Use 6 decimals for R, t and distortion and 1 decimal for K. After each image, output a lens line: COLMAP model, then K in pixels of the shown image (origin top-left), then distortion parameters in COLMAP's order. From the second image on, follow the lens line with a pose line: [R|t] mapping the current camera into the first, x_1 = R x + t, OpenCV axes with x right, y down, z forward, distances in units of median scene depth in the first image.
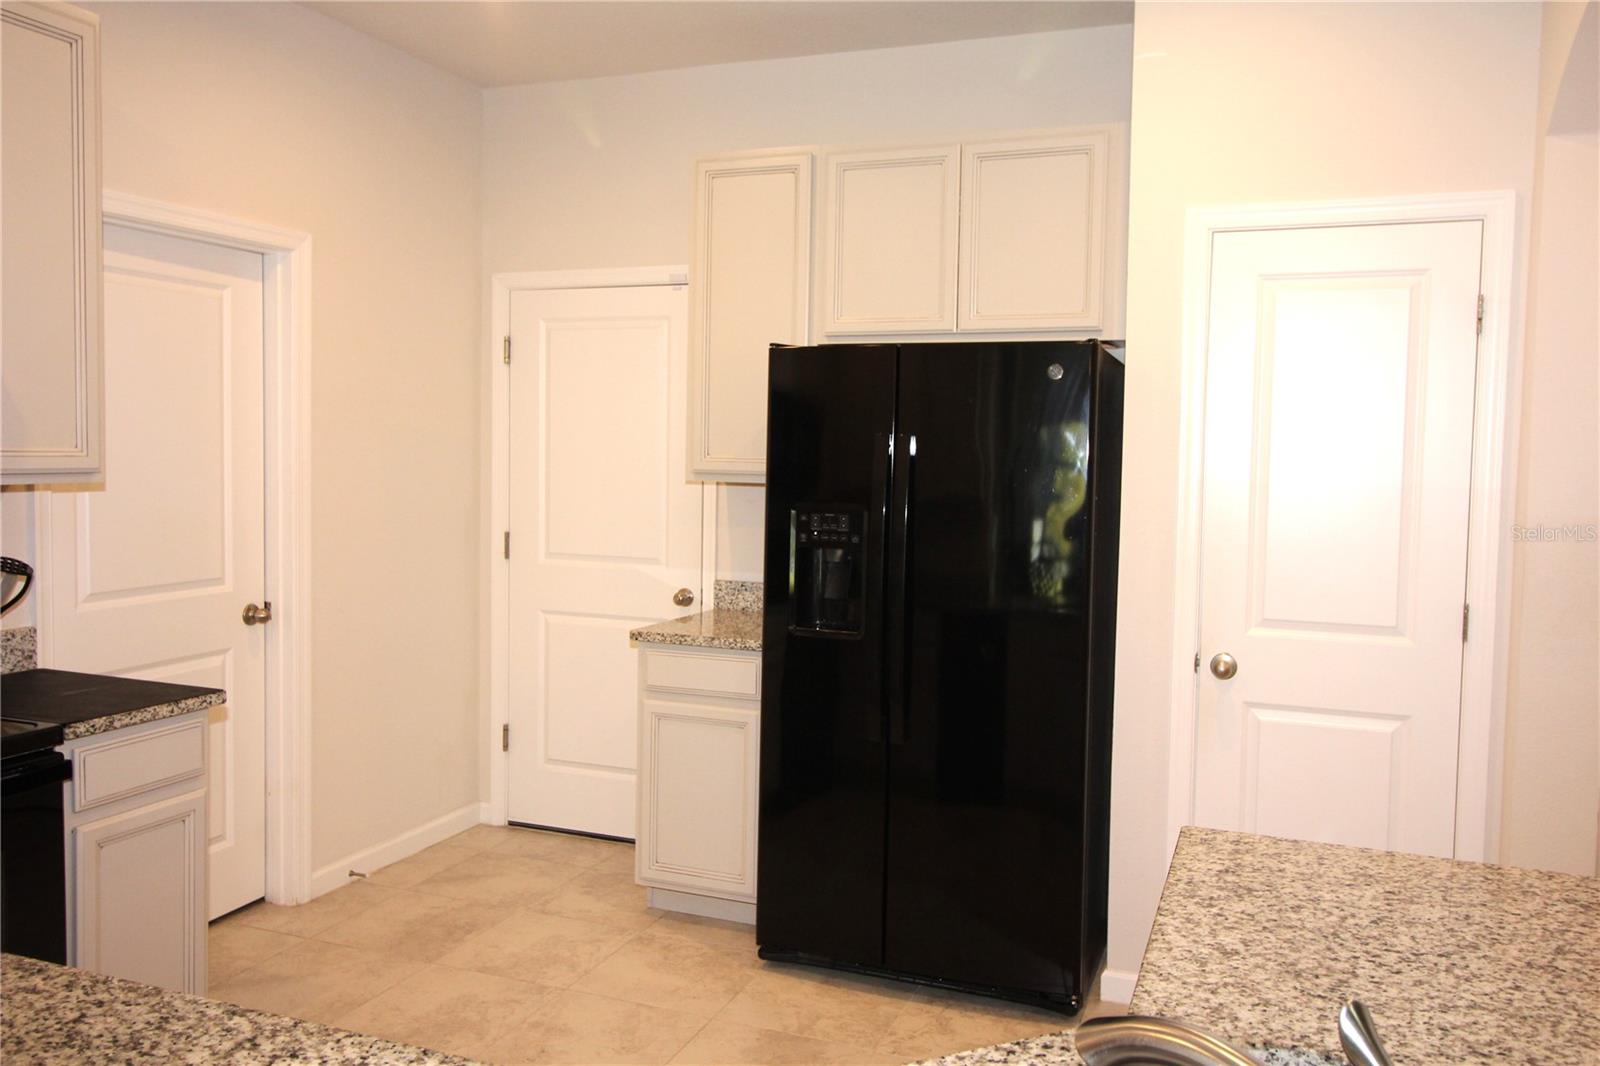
lens RADIAL K [[1262.7, 0, 797.0], [0, 1262.7, 523.8], [0, 0, 1]] dist [0.009424, 0.000267]
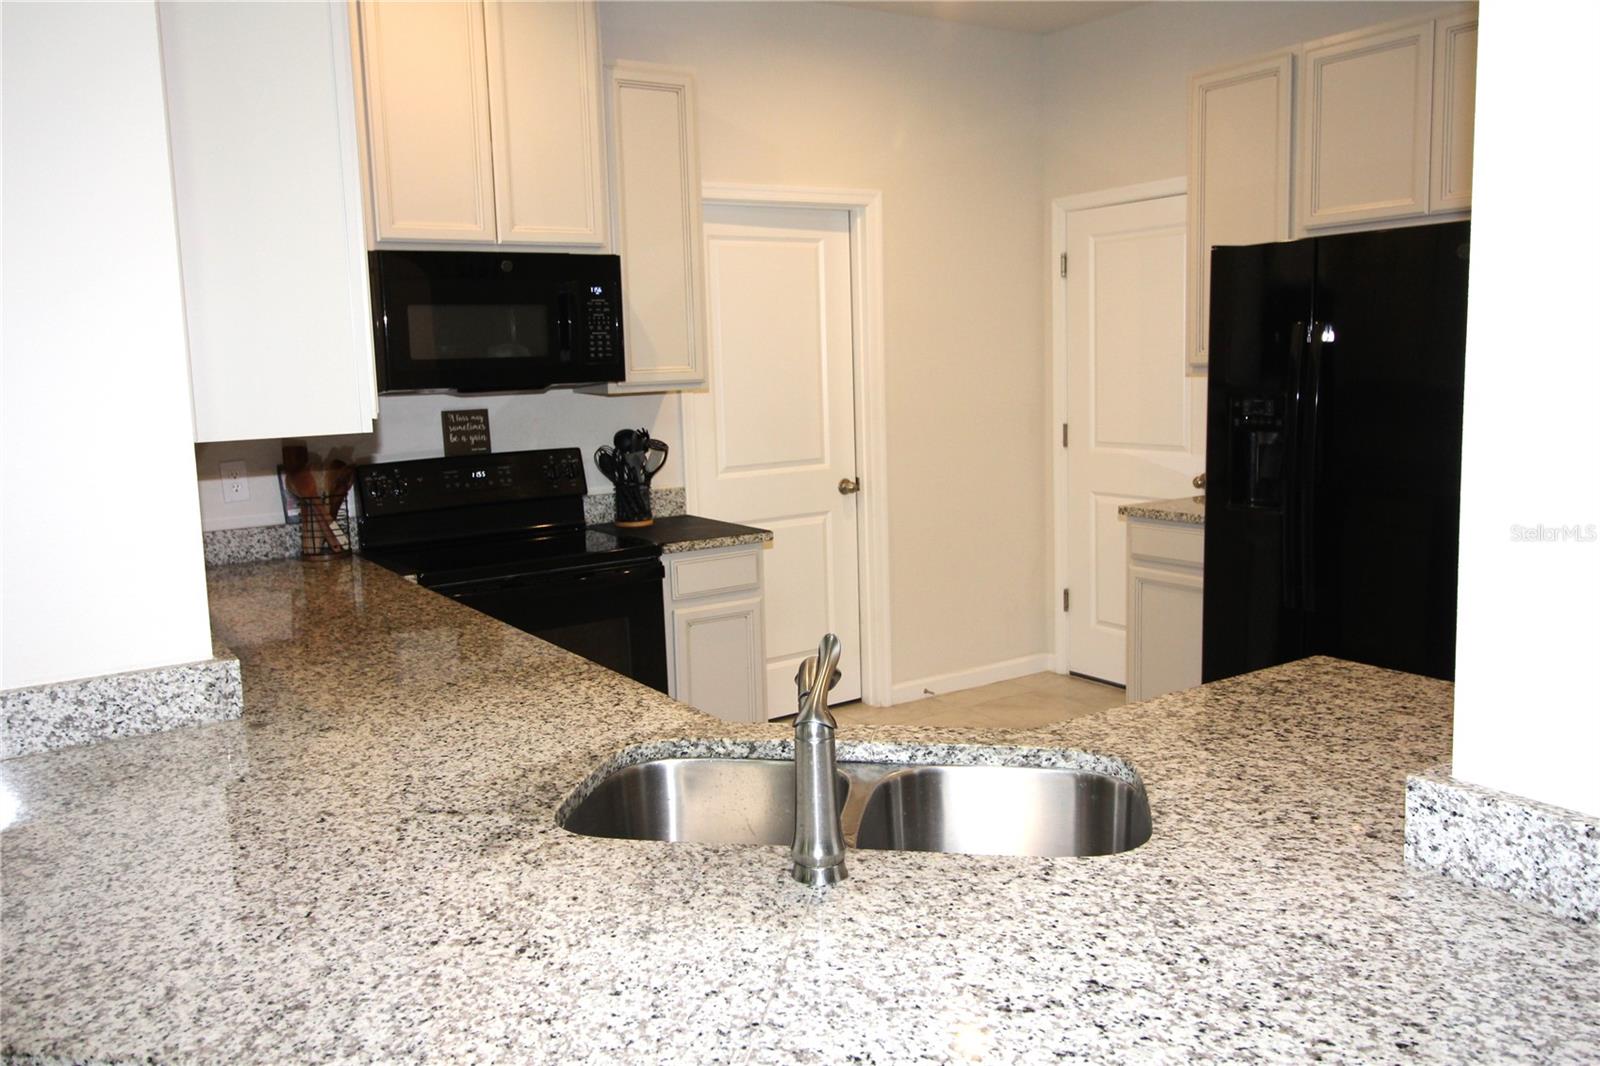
lens RADIAL K [[1262.7, 0, 800.5], [0, 1262.7, 531.8], [0, 0, 1]] dist [0.009424, 0.000267]
pose [[0.817872, 0.037400, -0.574184, 0.439098], [0.009782, 0.996837, 0.078863, 0.020866], [0.575317, -0.070116, 0.814919, -0.168940]]
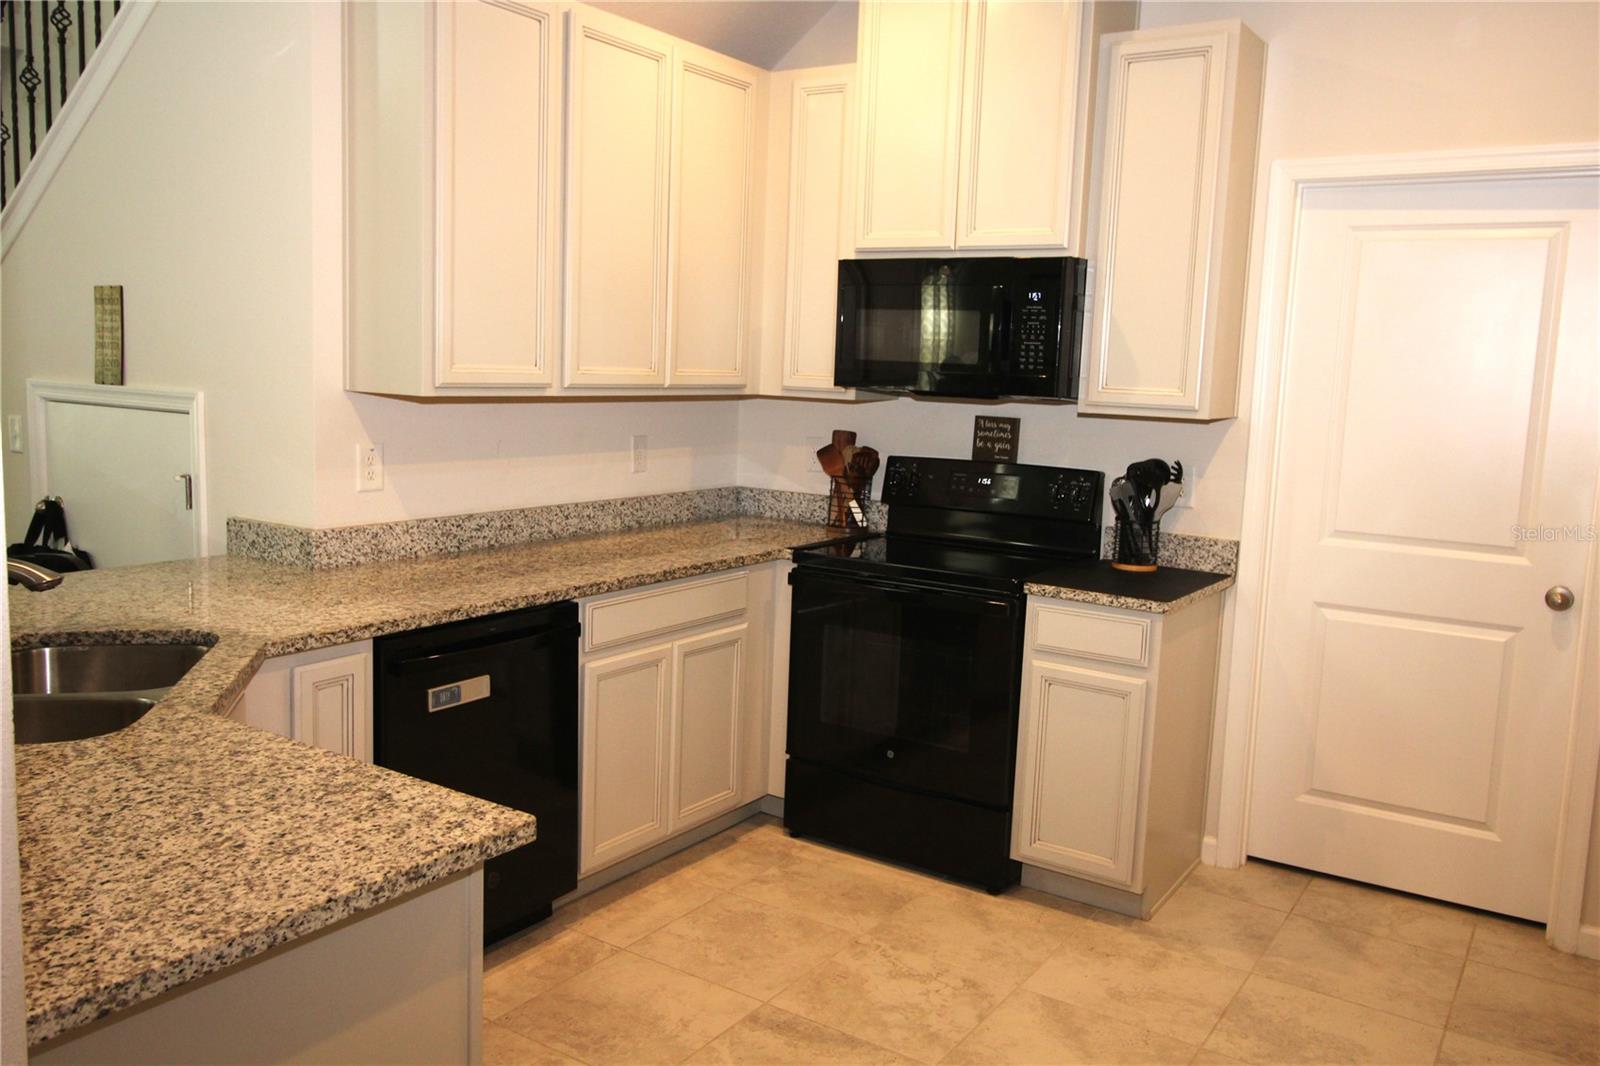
lens RADIAL K [[1262.7, 0, 797.2], [0, 1262.7, 526.3], [0, 0, 1]] dist [0.009424, 0.000267]
pose [[-0.213587, 0.100613, -0.971729, 0.781259], [-0.104394, 0.986636, 0.125103, -0.046888], [0.971330, 0.128163, -0.200229, 0.981578]]
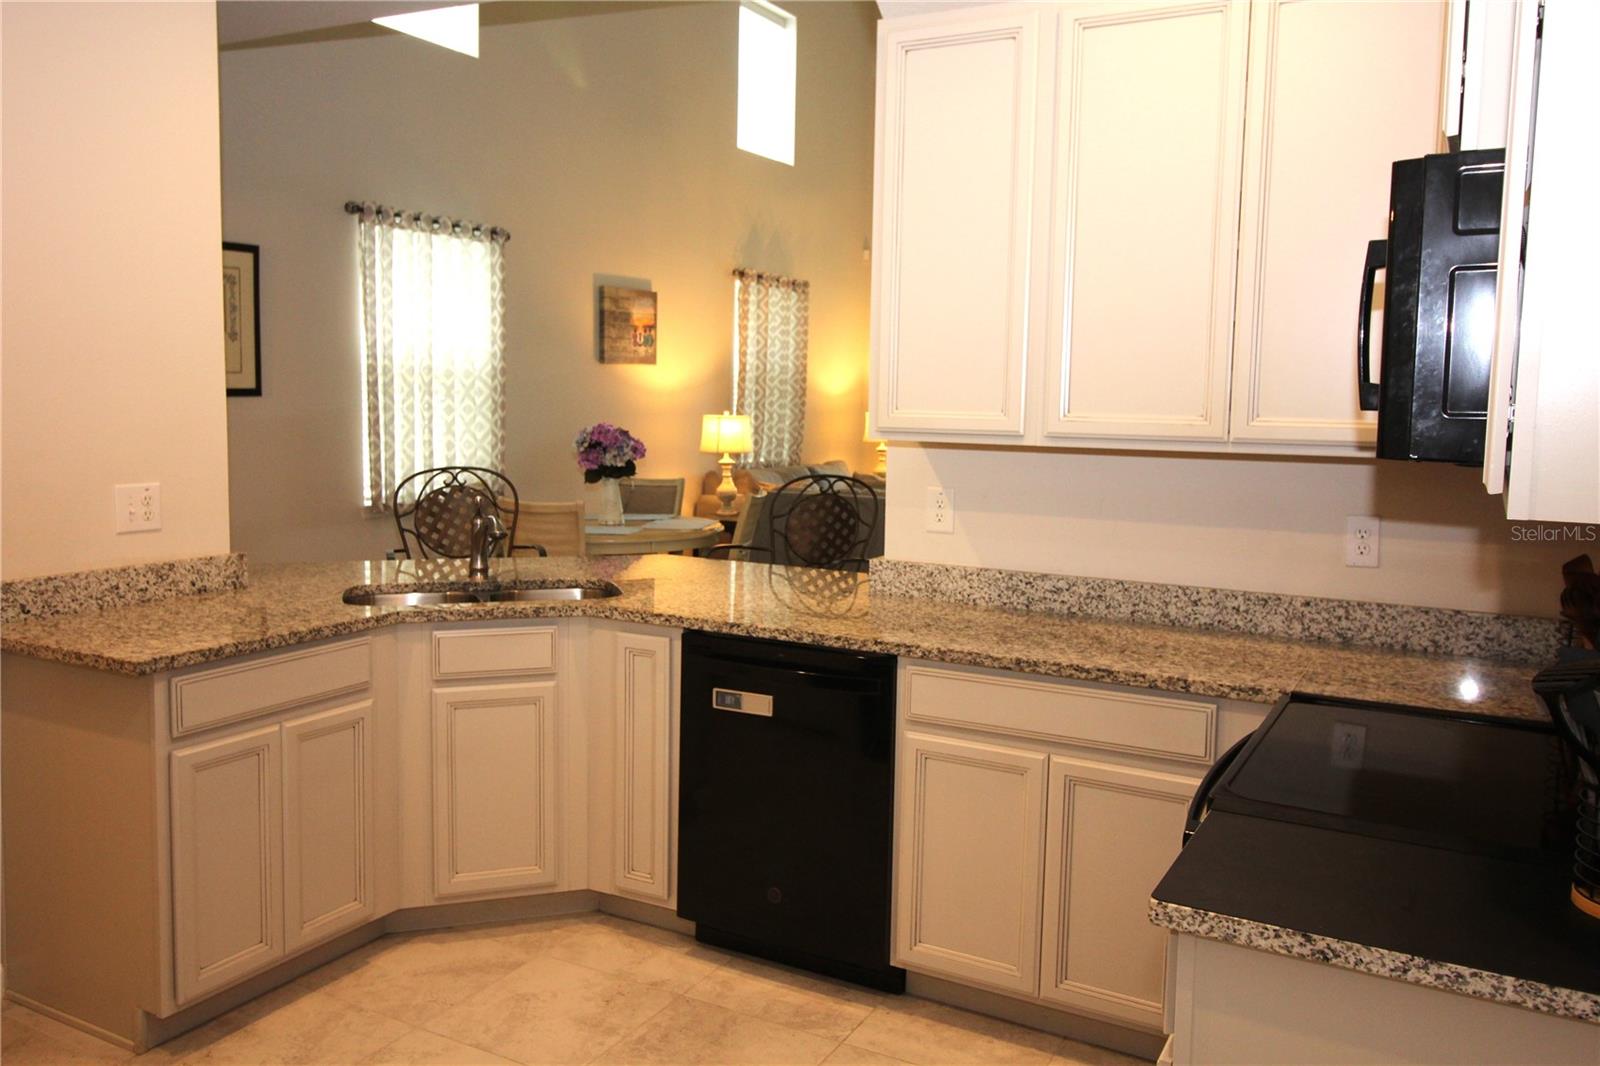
lens RADIAL K [[1262.7, 0, 798.3], [0, 1262.7, 526.2], [0, 0, 1]] dist [0.009424, 0.000267]
pose [[-0.990188, -0.051011, 0.130098, -0.446786], [-0.028150, 0.984719, 0.171858, -0.113230], [-0.136877, 0.166509, -0.976493, 1.661332]]
